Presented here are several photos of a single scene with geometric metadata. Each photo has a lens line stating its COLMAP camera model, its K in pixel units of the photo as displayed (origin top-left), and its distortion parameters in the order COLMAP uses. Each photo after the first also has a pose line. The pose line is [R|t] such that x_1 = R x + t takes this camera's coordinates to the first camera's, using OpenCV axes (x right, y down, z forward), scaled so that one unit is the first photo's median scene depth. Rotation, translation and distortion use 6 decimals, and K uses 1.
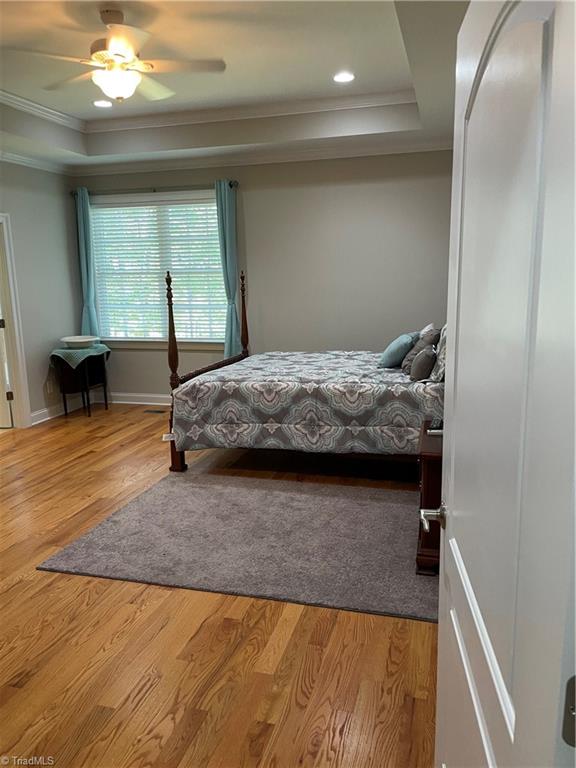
lens RADIAL K [[581.3, 0, 292.9], [0, 581.3, 384.8], [0, 0, 1]] dist [0.098674, -0.116548]
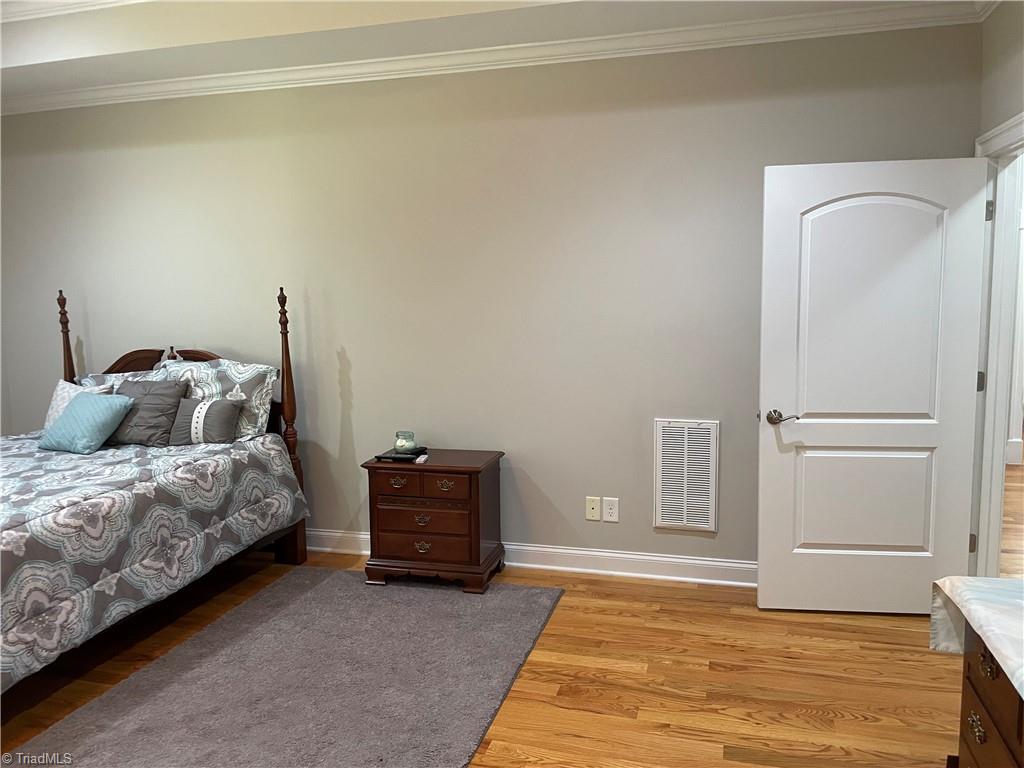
lens RADIAL K [[775.0, 0, 512.0], [0, 775.0, 384.0], [0, 0, 1]] dist [0.098674, -0.116548]
pose [[0.014634, -0.110207, 0.993801, -0.750098], [0.212333, 0.971581, 0.104617, -0.105232], [-0.977088, 0.209485, 0.037618, 0.589642]]
